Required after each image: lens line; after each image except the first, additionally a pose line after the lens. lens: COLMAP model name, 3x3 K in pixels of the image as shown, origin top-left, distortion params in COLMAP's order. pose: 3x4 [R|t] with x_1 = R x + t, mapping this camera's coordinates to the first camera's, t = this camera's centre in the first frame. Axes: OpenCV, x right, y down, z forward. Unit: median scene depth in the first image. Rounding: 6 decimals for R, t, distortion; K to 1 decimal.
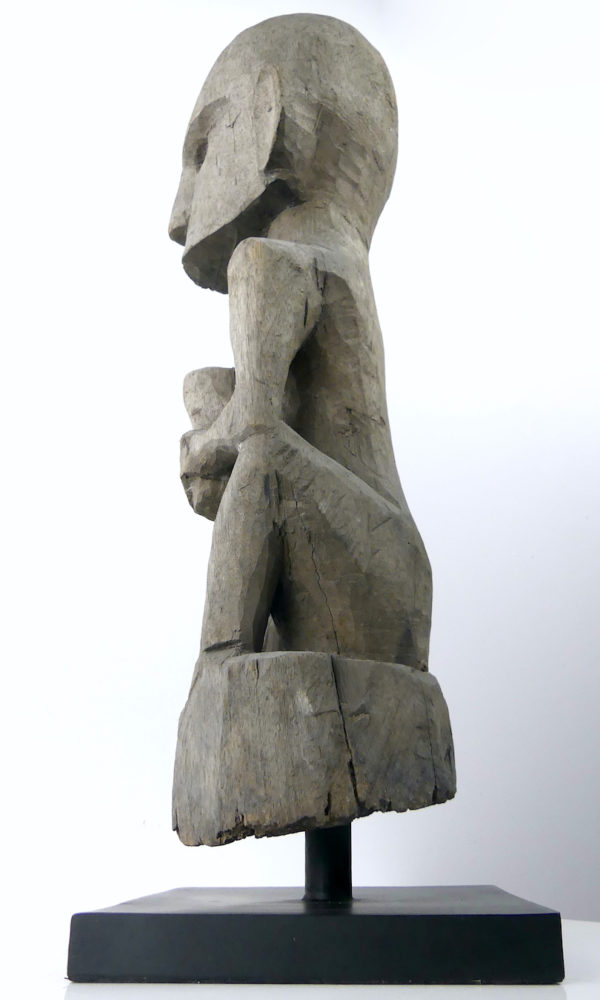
lens RADIAL K [[865.2, 0, 301.1], [0, 865.2, 518.9], [0, 0, 1]] dist [-0.044124, -0.000843]
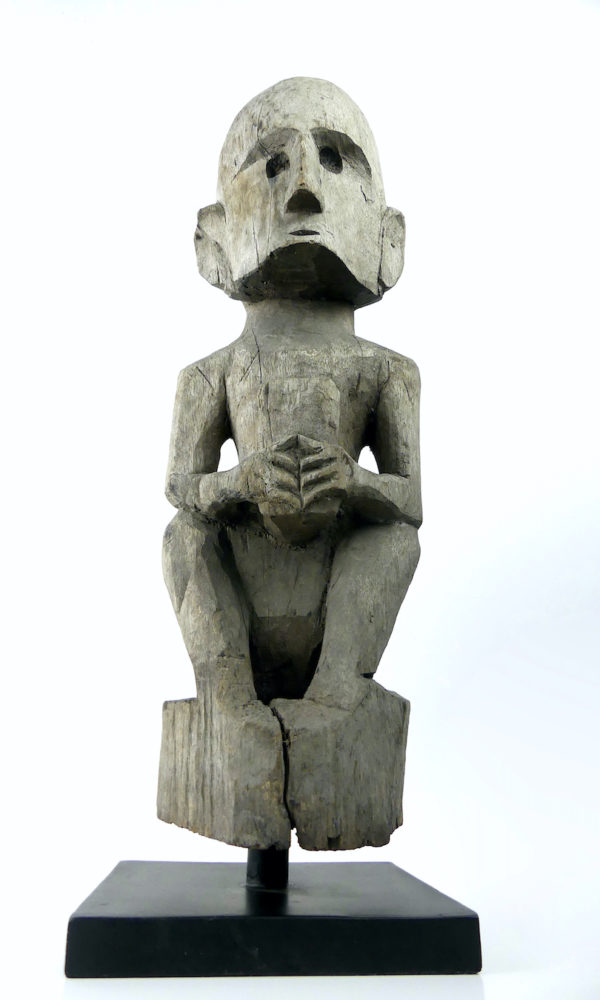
lens RADIAL K [[786.7, 0, 300.0], [0, 786.7, 500.0], [0, 0, 1]] dist [-0.032858, -0.000602]
pose [[-0.220314, 0.302666, 0.927284, -1.089182], [-0.351794, 0.862008, -0.364943, 0.351886], [-0.909782, -0.406615, -0.083436, 1.219511]]
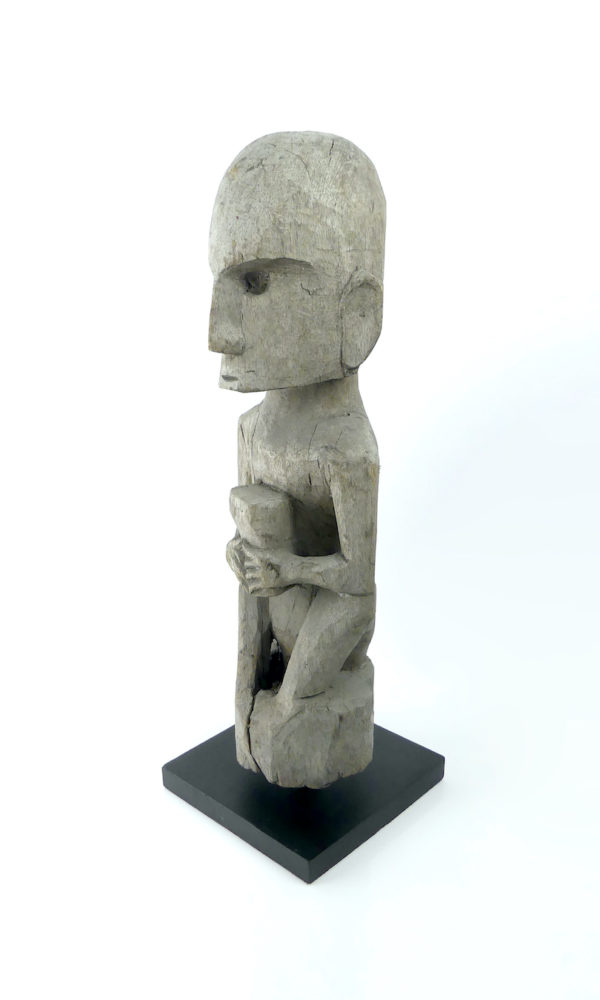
lens RADIAL K [[924.5, 0, 300.0], [0, 924.5, 500.0], [0, 0, 1]] dist [-0.091830, 0.000603]
pose [[0.592131, -0.279967, 0.755645, -1.308592], [-0.274012, 0.811883, 0.515522, -1.040552], [-0.757825, -0.512312, 0.404027, 0.466109]]
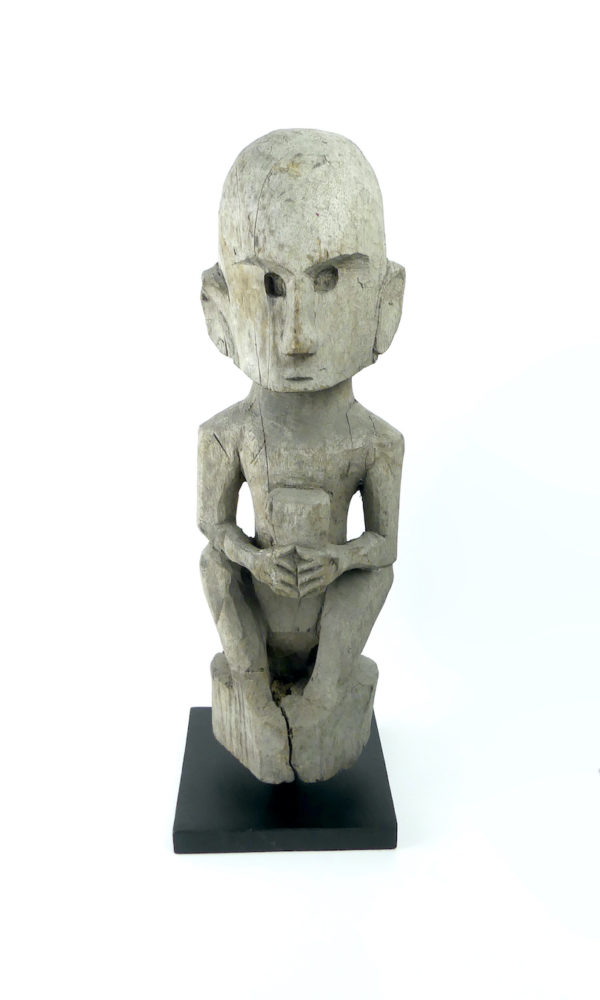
lens RADIAL K [[924.5, 0, 300.0], [0, 924.5, 500.0], [0, 0, 1]] dist [-0.091830, 0.000603]
pose [[-0.158416, -0.336888, 0.928122, -1.613161], [-0.351897, 0.897531, 0.265721, -0.607105], [-0.922536, -0.284508, -0.260733, 1.606295]]
